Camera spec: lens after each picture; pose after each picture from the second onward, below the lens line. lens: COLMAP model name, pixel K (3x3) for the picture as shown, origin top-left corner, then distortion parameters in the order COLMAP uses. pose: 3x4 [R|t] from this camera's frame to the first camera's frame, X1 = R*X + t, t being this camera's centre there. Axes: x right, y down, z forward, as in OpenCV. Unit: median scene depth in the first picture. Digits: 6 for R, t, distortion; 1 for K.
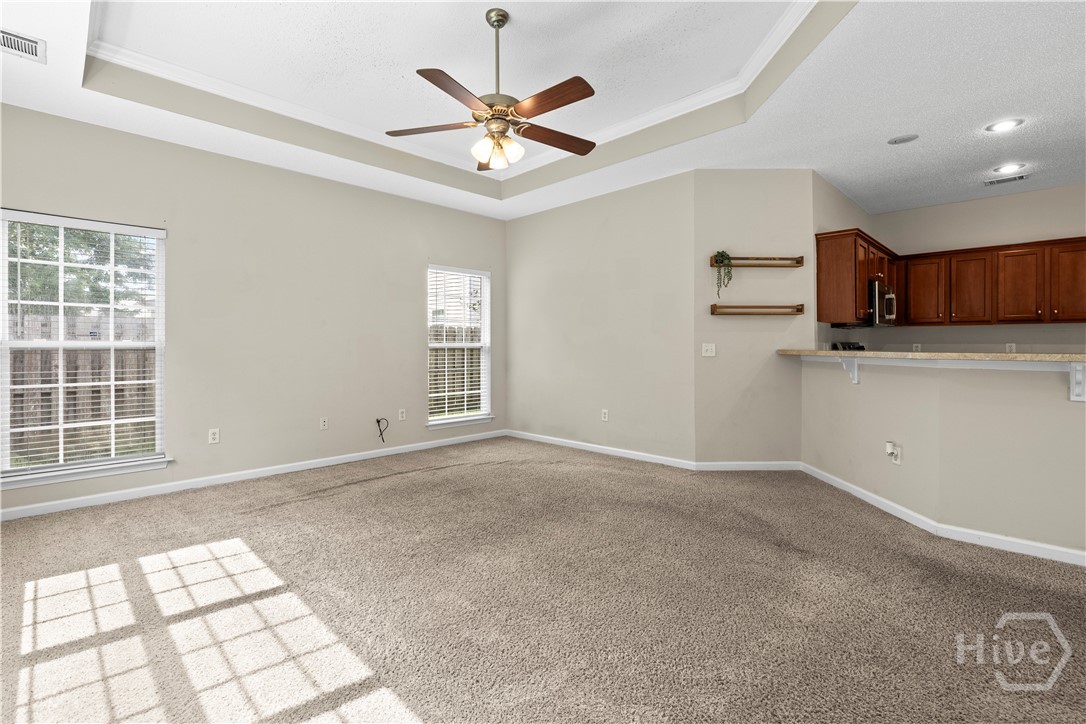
lens RADIAL K [[496.6, 0, 542.6], [0, 496.6, 355.5], [0, 0, 1]] dist [-0.001269, -0.000220]
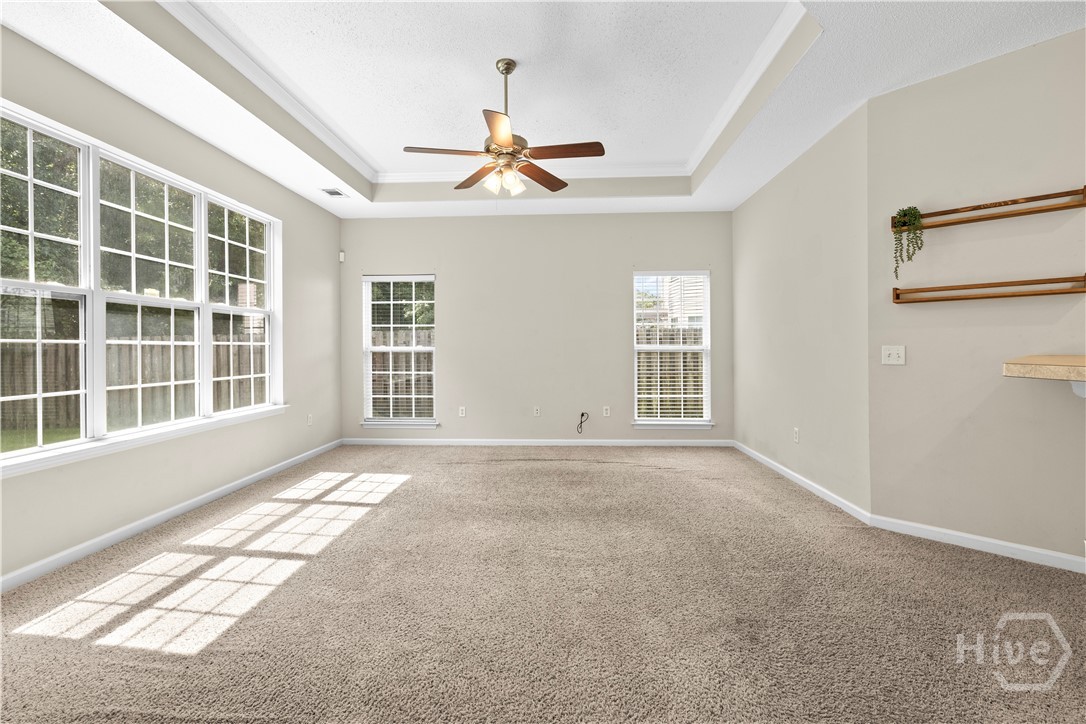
lens RADIAL K [[497.8, 0, 543.0], [0, 497.8, 362.0], [0, 0, 1]] dist [-0.003580, -0.000240]
pose [[0.666267, 0.018593, -0.745482, 0.539891], [-0.009176, 0.999818, 0.016735, -0.009161], [0.745657, -0.004309, 0.666316, 0.188998]]
